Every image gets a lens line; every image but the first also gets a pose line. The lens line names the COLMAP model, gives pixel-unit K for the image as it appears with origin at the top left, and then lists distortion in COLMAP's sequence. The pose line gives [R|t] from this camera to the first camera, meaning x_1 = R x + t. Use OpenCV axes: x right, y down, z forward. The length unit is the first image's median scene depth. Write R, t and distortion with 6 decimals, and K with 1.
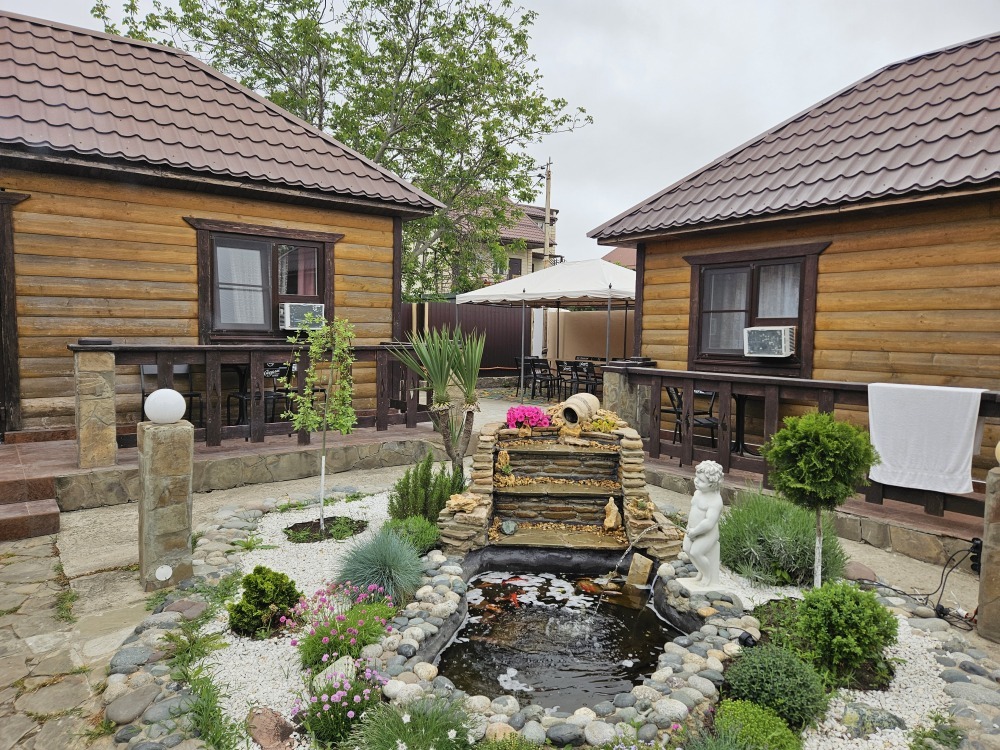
lens RADIAL K [[666.1, 0, 500.0], [0, 666.1, 375.0], [0, 0, 1]] dist [0.081253, -0.079611]
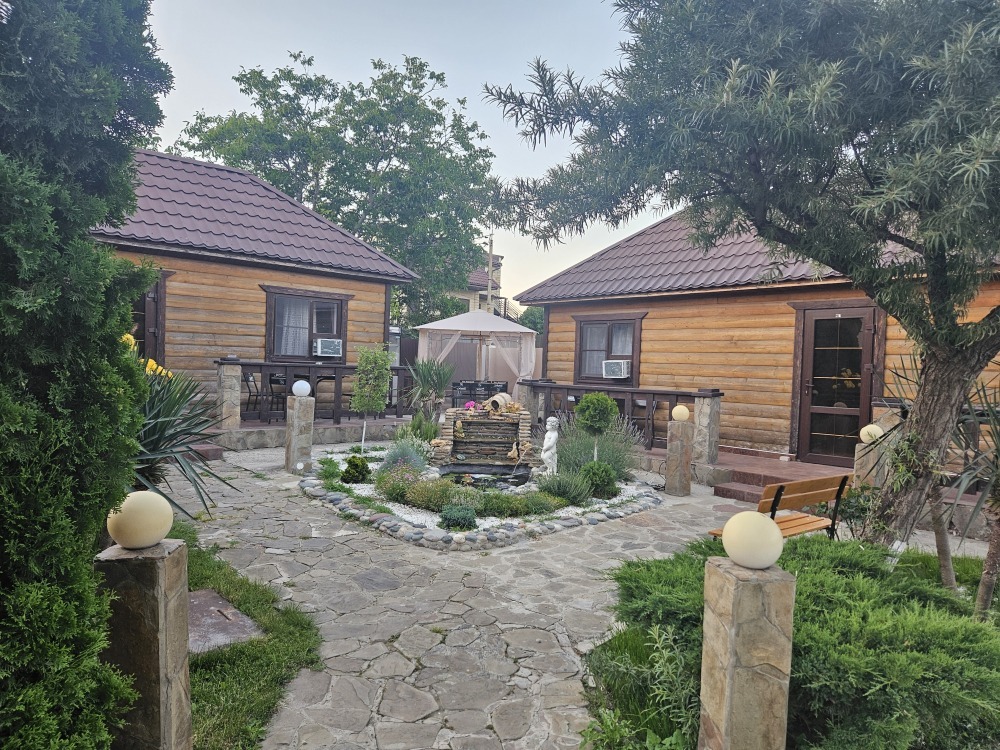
lens RADIAL K [[672.7, 0, 500.0], [0, 672.7, 375.0], [0, 0, 1]] dist [0.001892, -0.080164]
pose [[0.996524, 0.019880, 0.080902, -0.024260], [-0.015560, 0.998437, -0.053678, 0.059775], [-0.081843, 0.052233, 0.995276, -0.643500]]
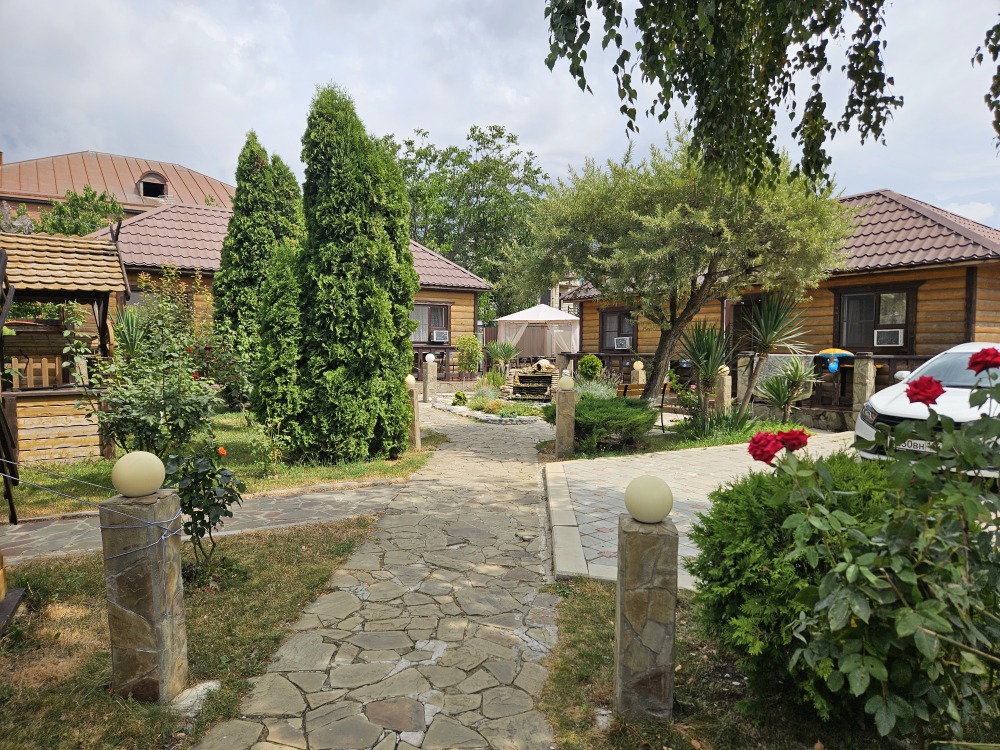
lens RADIAL K [[664.6, 0, 497.4], [0, 664.6, 383.9], [0, 0, 1]] dist [0.022839, -0.002953]
pose [[0.997660, -0.007873, -0.067916, 0.091496], [0.006776, 0.999843, -0.016367, 0.144646], [0.068034, 0.015868, 0.997557, -1.570537]]
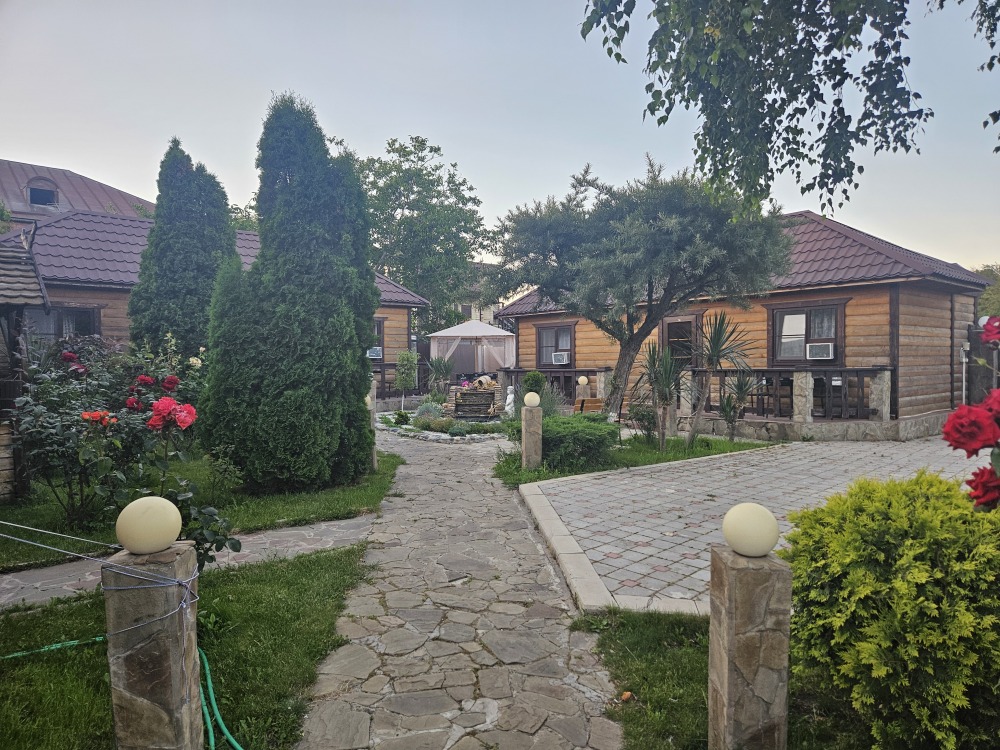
lens RADIAL K [[666.1, 0, 500.0], [0, 666.1, 375.0], [0, 0, 1]] dist [0.081253, -0.079611]
pose [[0.997386, -0.022747, 0.068585, -0.008773], [0.026272, 0.998356, -0.050943, 0.138400], [-0.067314, 0.052612, 0.996344, -1.525355]]
